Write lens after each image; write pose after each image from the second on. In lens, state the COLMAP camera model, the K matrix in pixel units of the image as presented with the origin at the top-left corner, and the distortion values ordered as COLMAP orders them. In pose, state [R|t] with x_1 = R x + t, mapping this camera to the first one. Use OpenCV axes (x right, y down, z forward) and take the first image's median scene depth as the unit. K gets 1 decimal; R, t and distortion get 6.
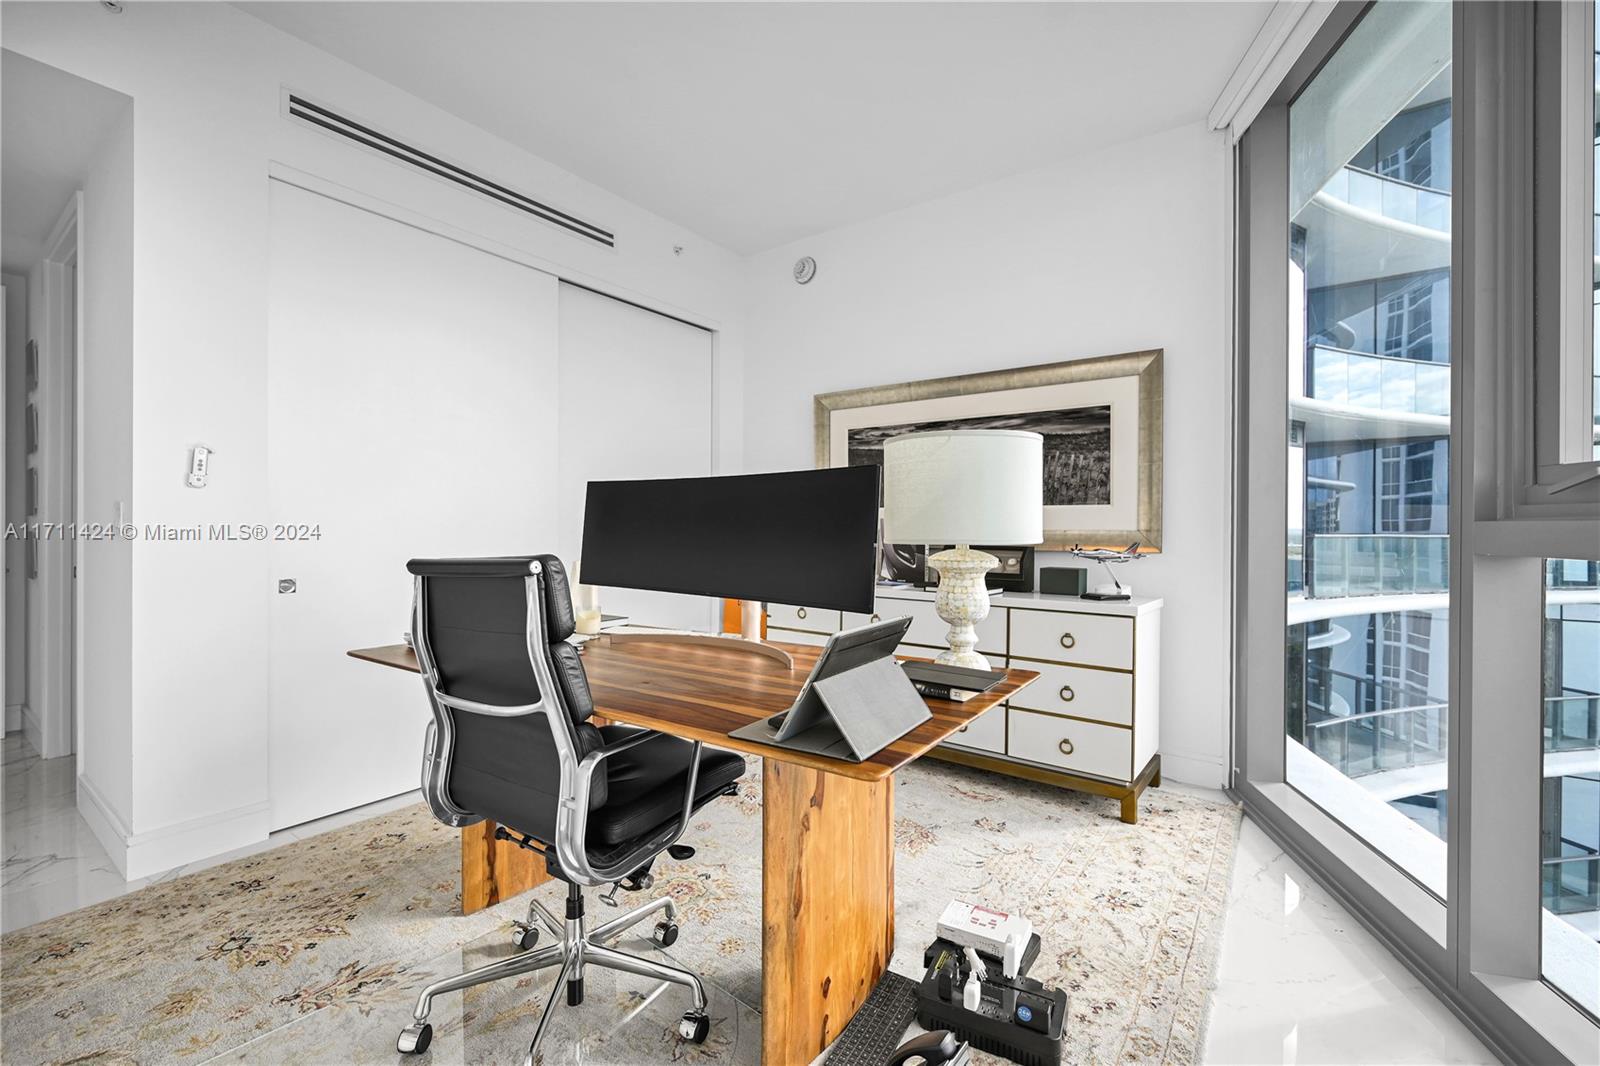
lens RADIAL K [[696.2, 0, 792.5], [0, 696.2, 527.3], [0, 0, 1]] dist [0.000914, 0.000040]
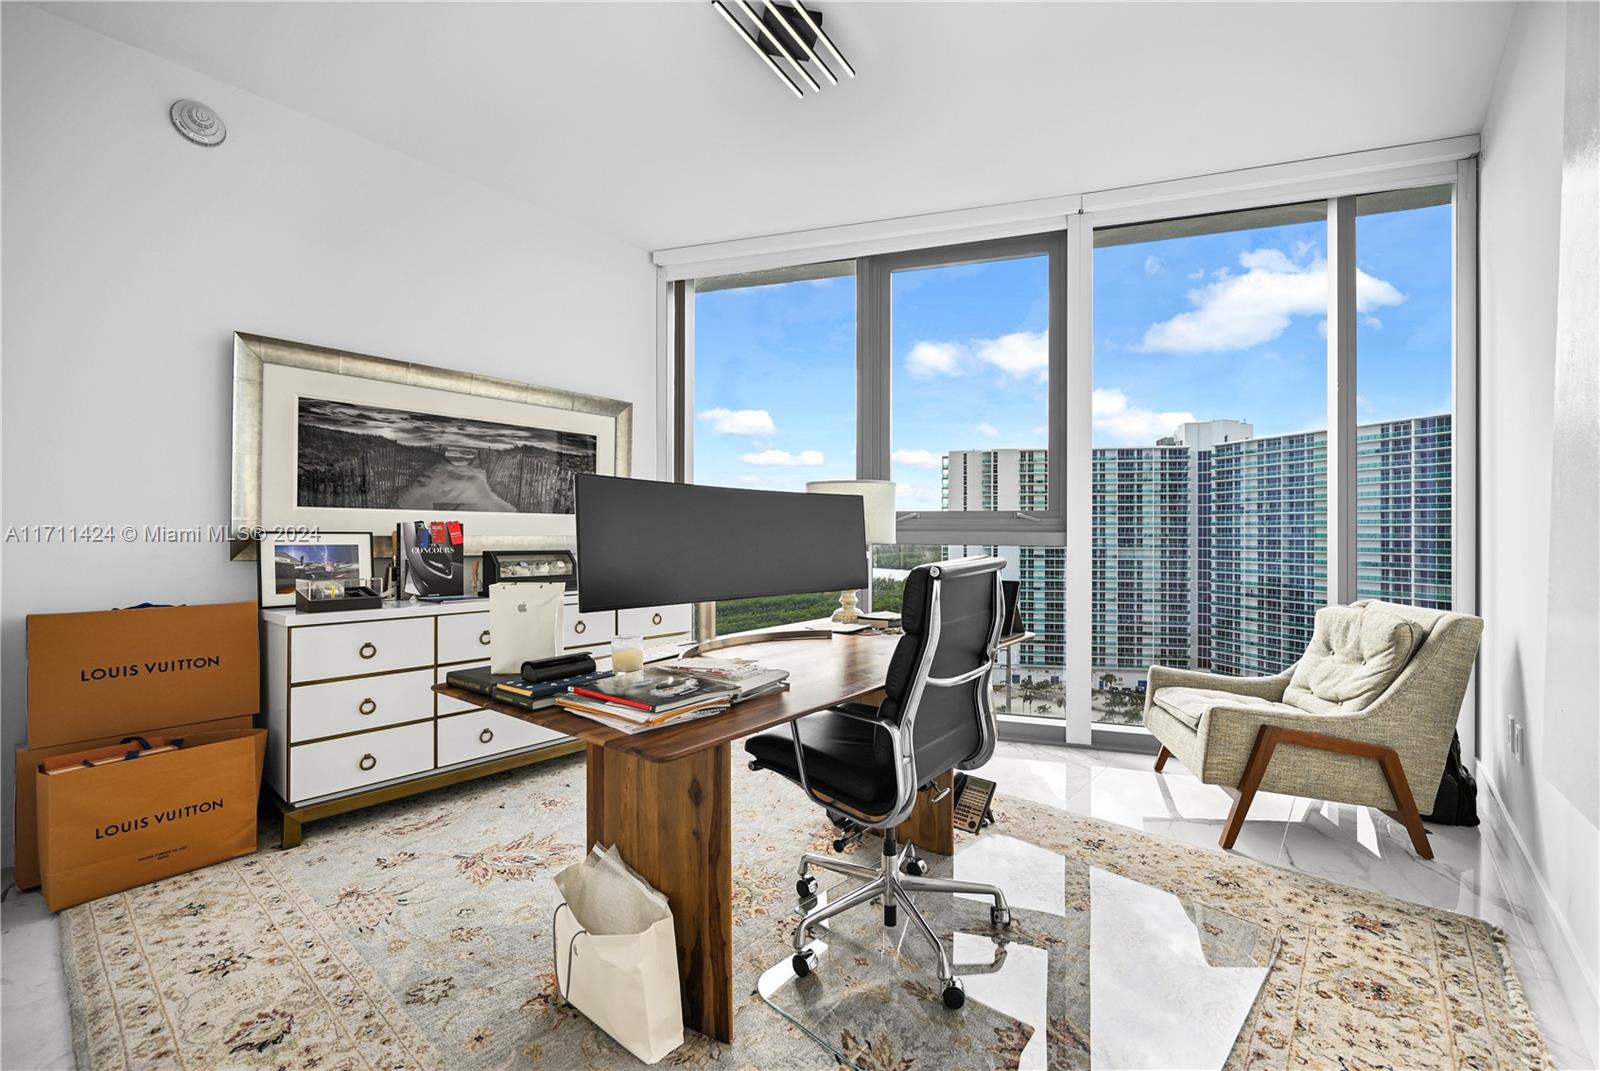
lens RADIAL K [[642.4, 0, 802.8], [0, 642.4, 533.3], [0, 0, 1]] dist [-0.000437, 0.000075]
pose [[0.071308, -0.005588, 0.997439, -0.551553], [-0.003422, 0.999977, 0.005847, -0.005602], [-0.997448, -0.003830, 0.071287, 0.439659]]
